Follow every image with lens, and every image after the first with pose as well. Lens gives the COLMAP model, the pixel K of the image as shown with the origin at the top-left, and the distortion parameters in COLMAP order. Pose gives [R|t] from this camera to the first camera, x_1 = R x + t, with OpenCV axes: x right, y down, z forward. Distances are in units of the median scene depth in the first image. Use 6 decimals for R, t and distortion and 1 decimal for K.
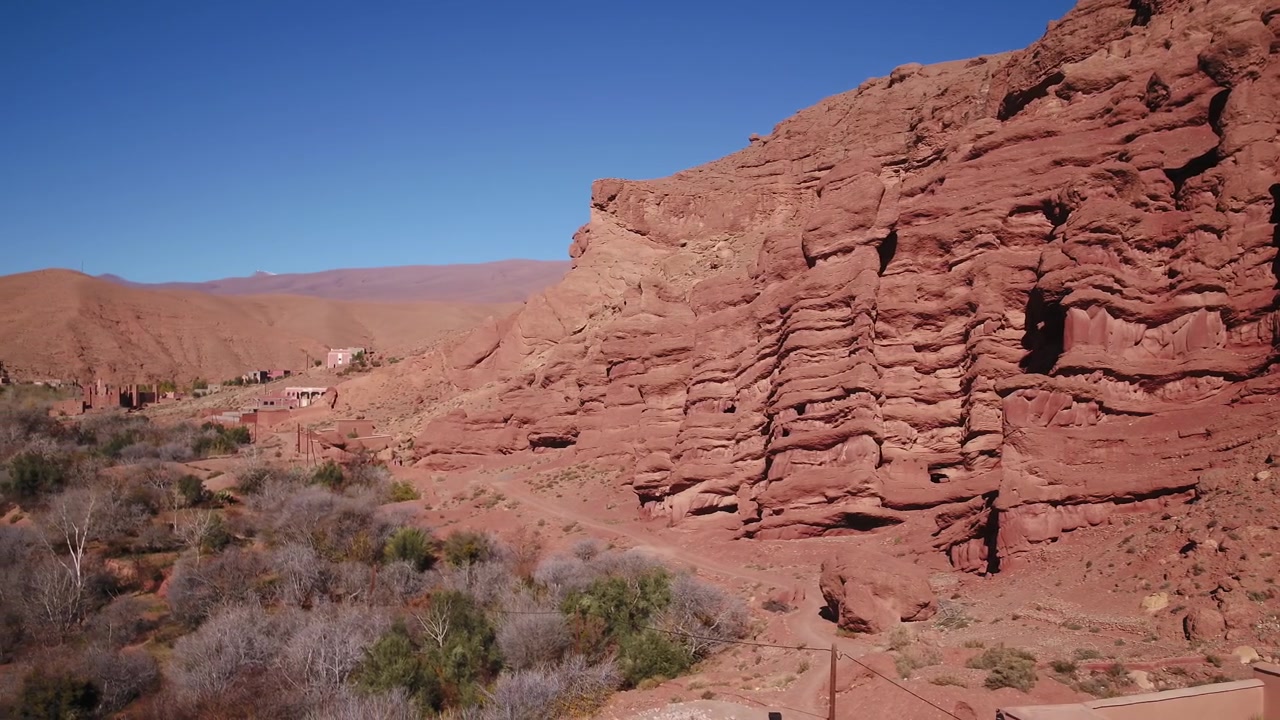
lens RADIAL K [[1097.5, 0, 640.2], [0, 1097.5, 356.7], [0, 0, 1]] dist [0.006838, 0.006383]
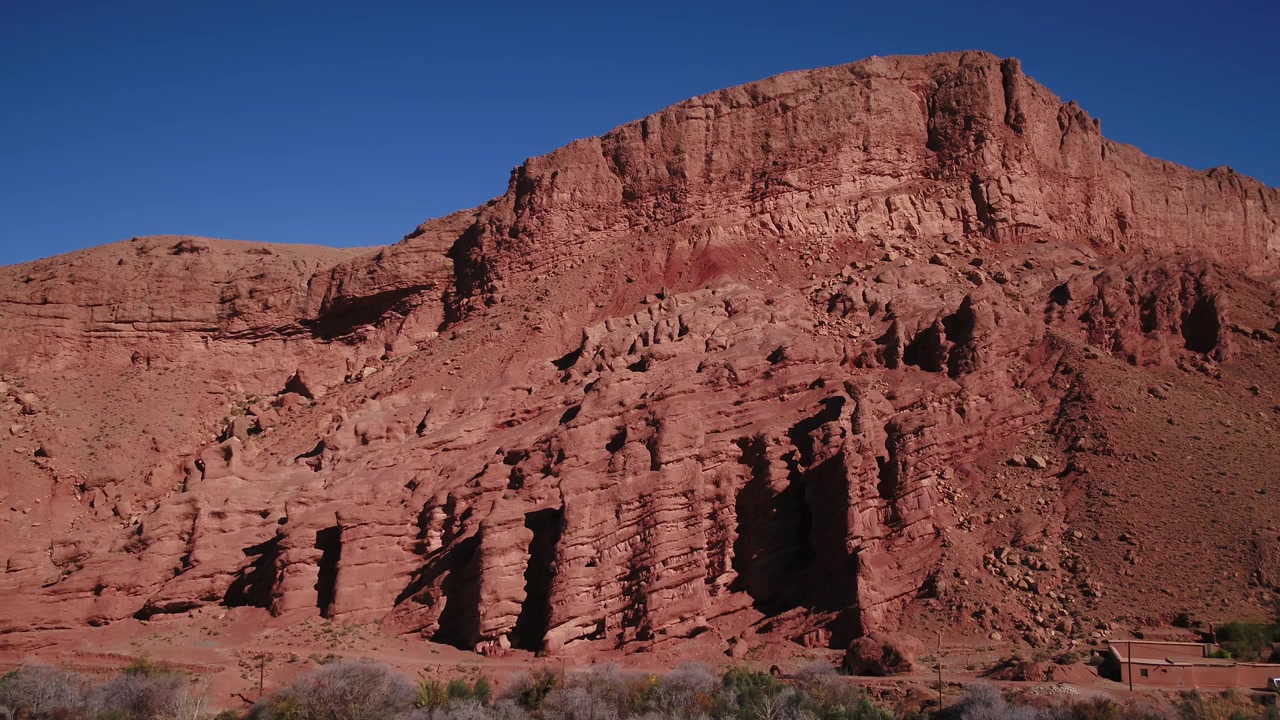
lens RADIAL K [[1097.5, 0, 640.8], [0, 1097.5, 362.6], [0, 0, 1]] dist [0.006838, 0.006383]
pose [[0.518682, 0.119911, 0.846517, -1.018012], [-0.015607, 0.991279, -0.130855, -0.023636], [-0.854825, 0.054661, 0.516030, 0.182728]]
